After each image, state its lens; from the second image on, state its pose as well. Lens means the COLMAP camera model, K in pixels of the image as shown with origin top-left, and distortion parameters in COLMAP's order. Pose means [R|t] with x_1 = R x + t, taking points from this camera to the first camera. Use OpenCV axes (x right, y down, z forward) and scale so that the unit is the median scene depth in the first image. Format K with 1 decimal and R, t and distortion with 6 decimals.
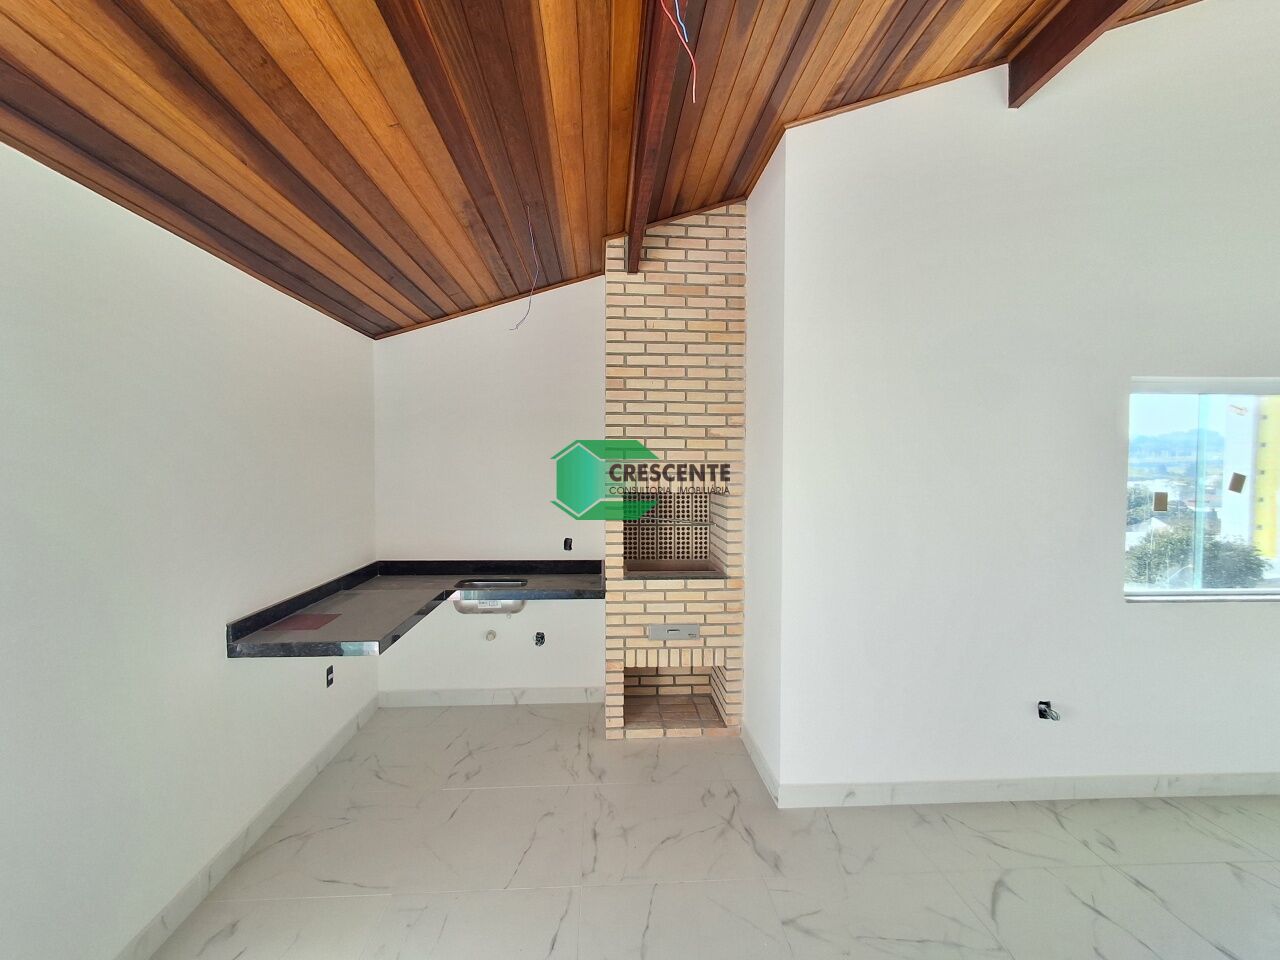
lens RADIAL K [[581.4, 0, 631.5], [0, 581.4, 479.1], [0, 0, 1]] dist [0.005097, -0.000298]
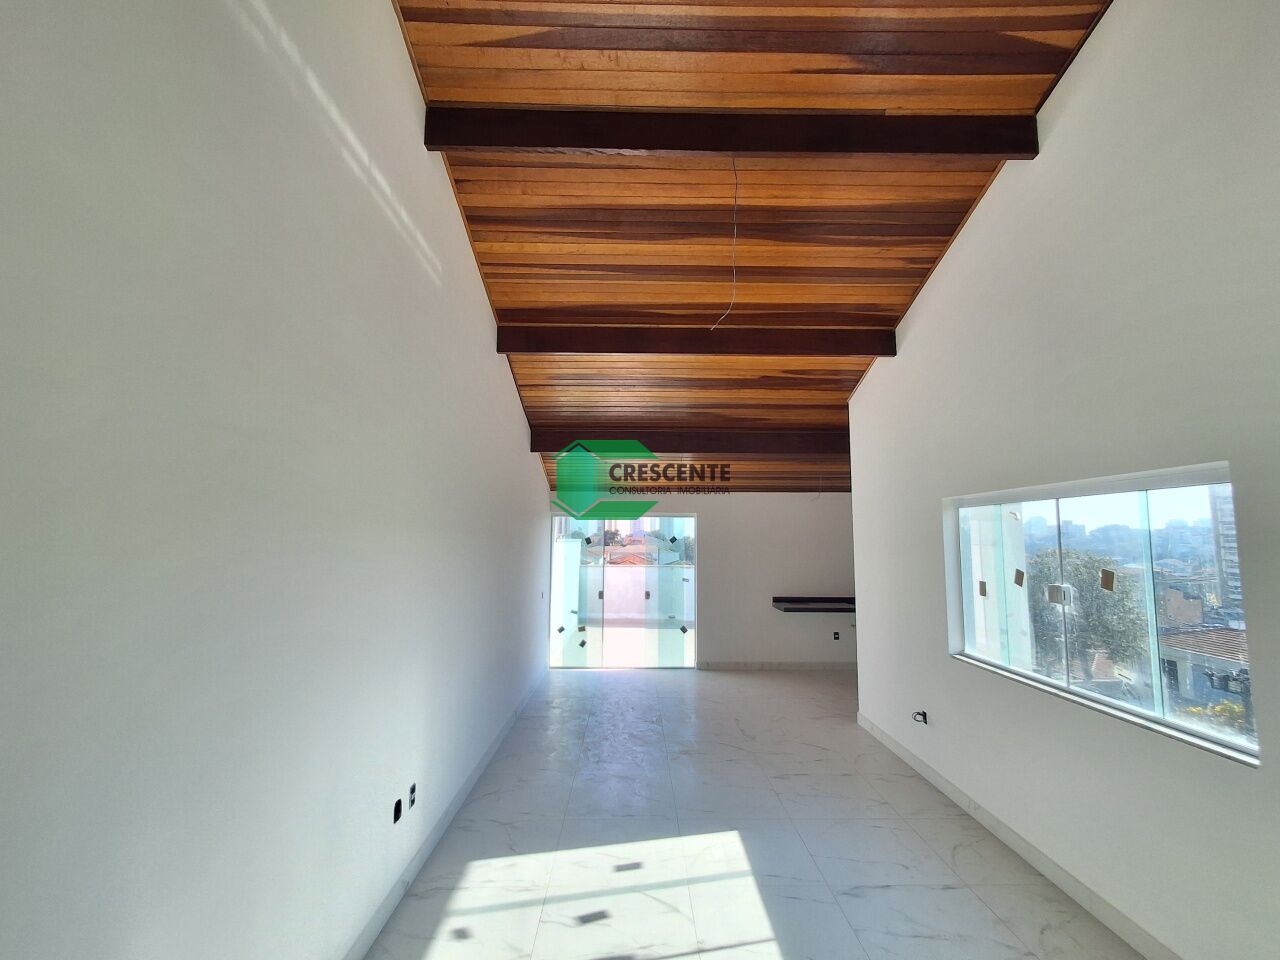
lens RADIAL K [[581.4, 0, 647.7], [0, 581.4, 480.5], [0, 0, 1]] dist [0.005097, -0.000298]
pose [[-0.024958, -0.100722, -0.994601, 2.372324], [-0.024725, 0.994669, -0.100109, -0.056608], [0.999383, 0.022093, -0.027315, 0.302385]]
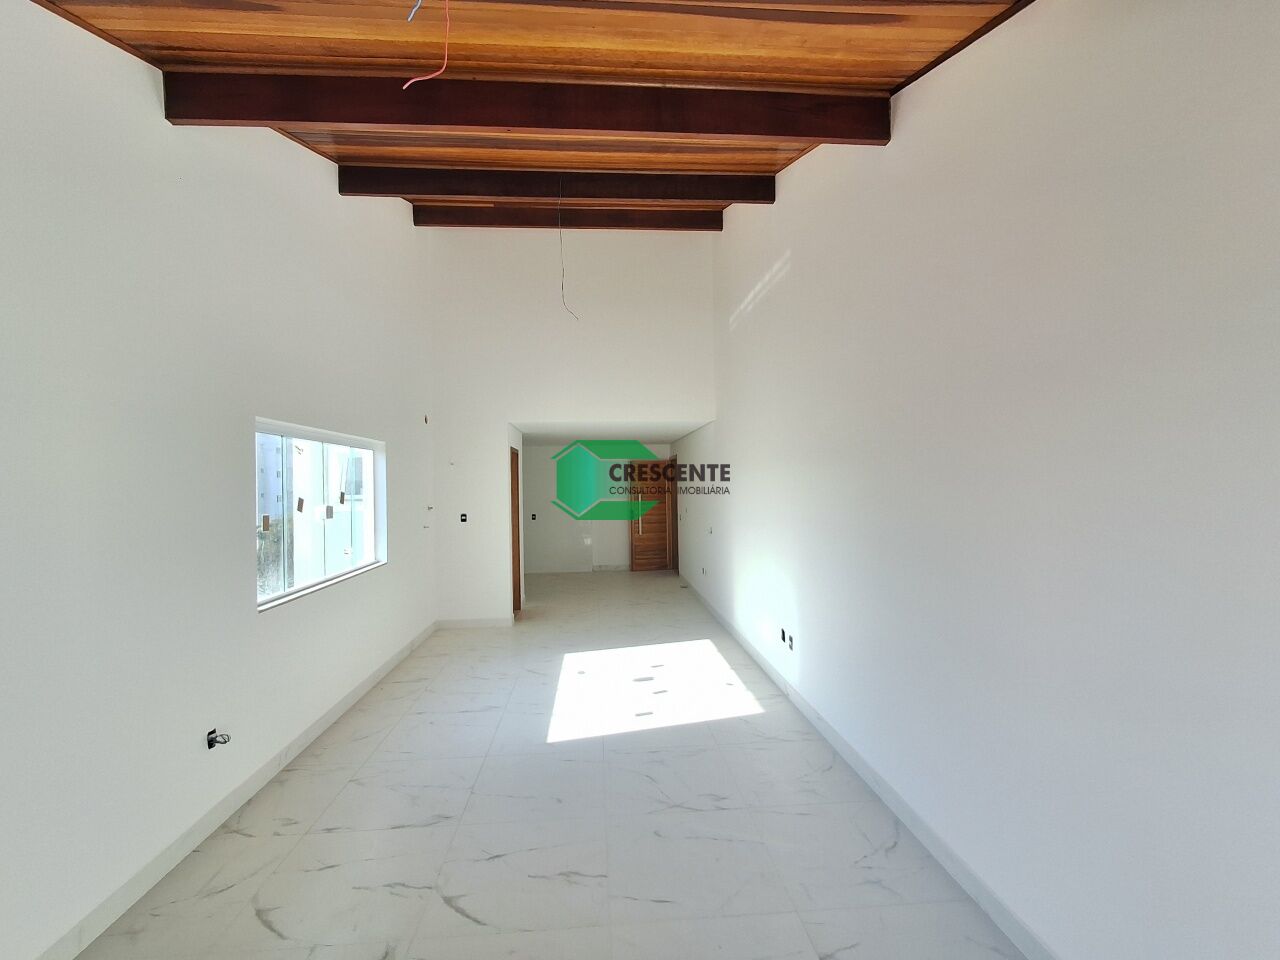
lens RADIAL K [[581.4, 0, 626.6], [0, 581.4, 481.2], [0, 0, 1]] dist [0.005097, -0.000298]
pose [[-0.003082, 0.005683, 0.999979, -0.306995], [0.038881, 0.999228, -0.005559, -0.013398], [-0.999239, 0.038863, -0.003301, 0.281520]]
